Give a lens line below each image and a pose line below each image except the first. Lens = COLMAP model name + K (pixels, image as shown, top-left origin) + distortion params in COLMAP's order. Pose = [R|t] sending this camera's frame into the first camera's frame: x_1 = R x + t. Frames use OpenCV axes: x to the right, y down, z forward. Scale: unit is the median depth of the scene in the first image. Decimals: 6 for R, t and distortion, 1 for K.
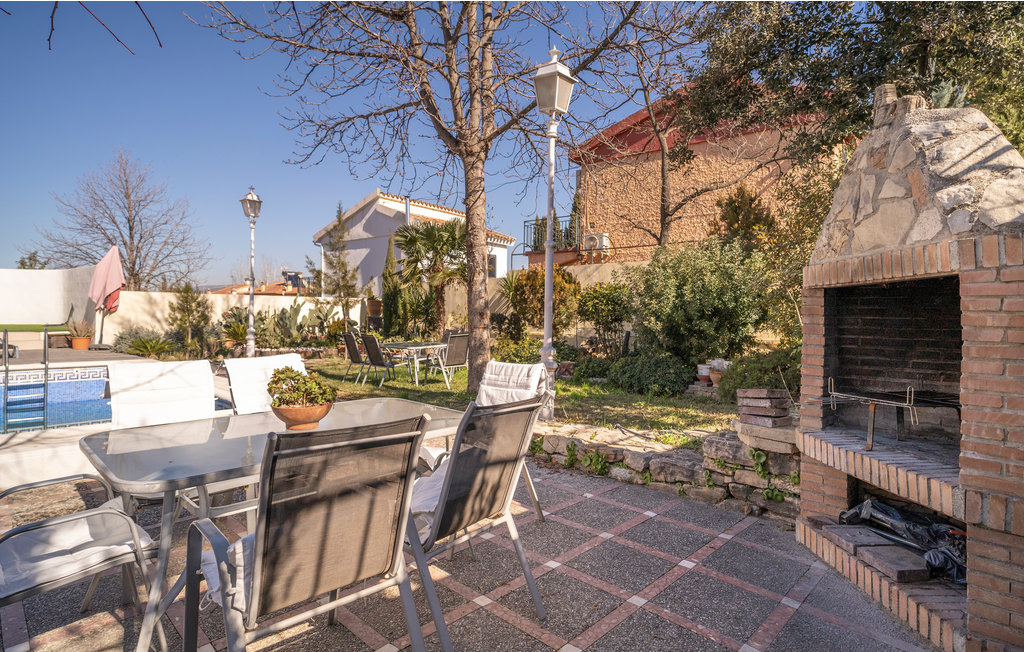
lens RADIAL K [[528.9, 0, 517.5], [0, 528.9, 321.5], [0, 0, 1]] dist [-0.004140, -0.000129]
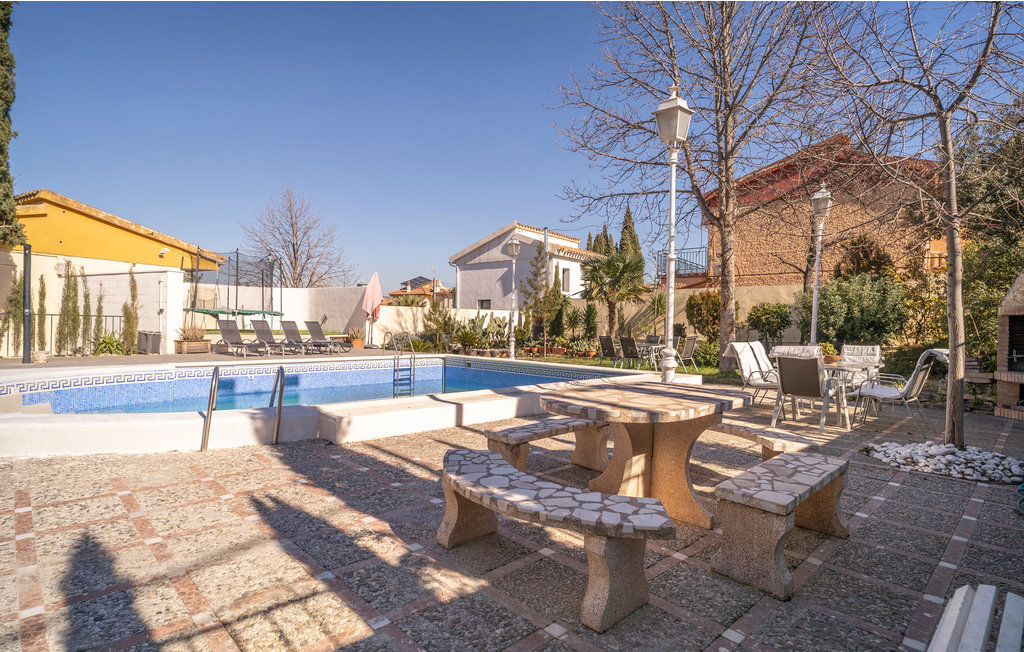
lens RADIAL K [[529.7, 0, 514.5], [0, 529.7, 326.7], [0, 0, 1]] dist [0.000838, 0.000756]
pose [[0.999378, 0.006351, -0.034681, -0.758130], [-0.006677, 0.999935, -0.009288, 0.014331], [0.034620, 0.009514, 0.999355, -0.725640]]
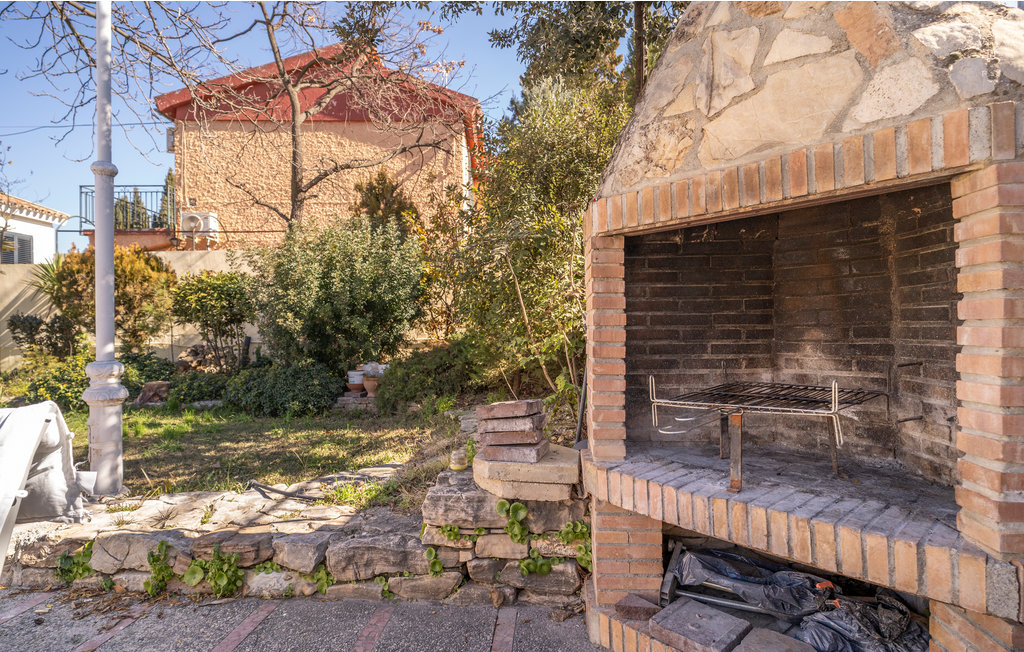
lens RADIAL K [[528.9, 0, 517.5], [0, 528.9, 321.5], [0, 0, 1]] dist [-0.004140, -0.000129]
pose [[0.771619, -0.018996, 0.635801, 0.033247], [0.026053, 0.999659, -0.001751, 0.016610], [-0.635551, 0.017916, 0.771851, 0.261194]]
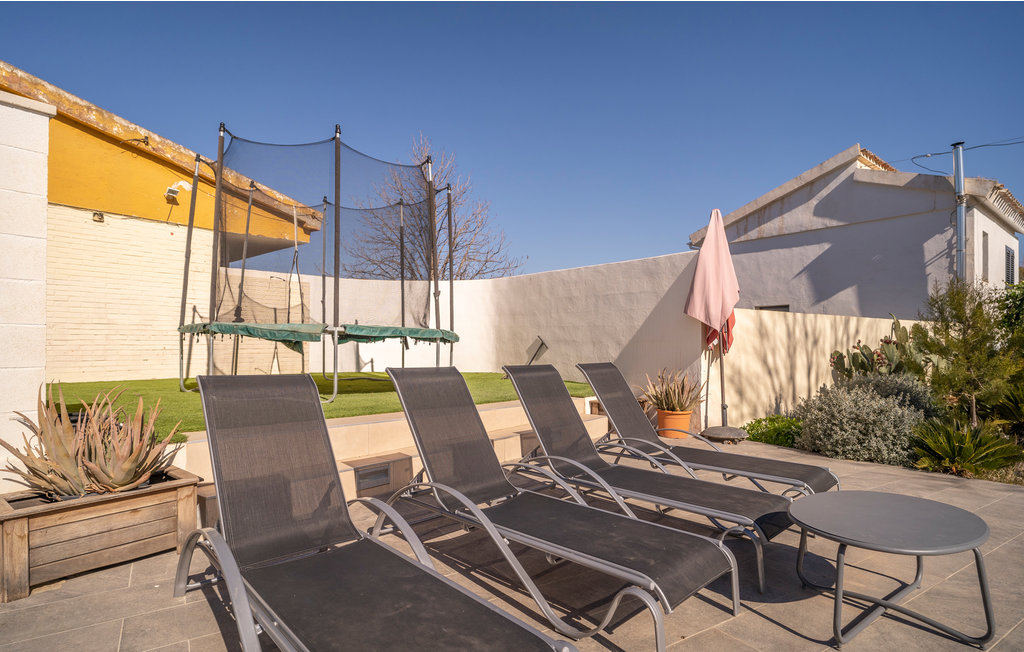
lens RADIAL K [[527.5, 0, 508.7], [0, 527.5, 350.1], [0, 0, 1]] dist [0.000855, 0.000298]
pose [[0.972515, -0.004106, -0.232803, -1.754941], [0.003050, 0.999983, -0.004894, -0.040941], [0.232820, 0.004049, 0.972511, 1.075548]]
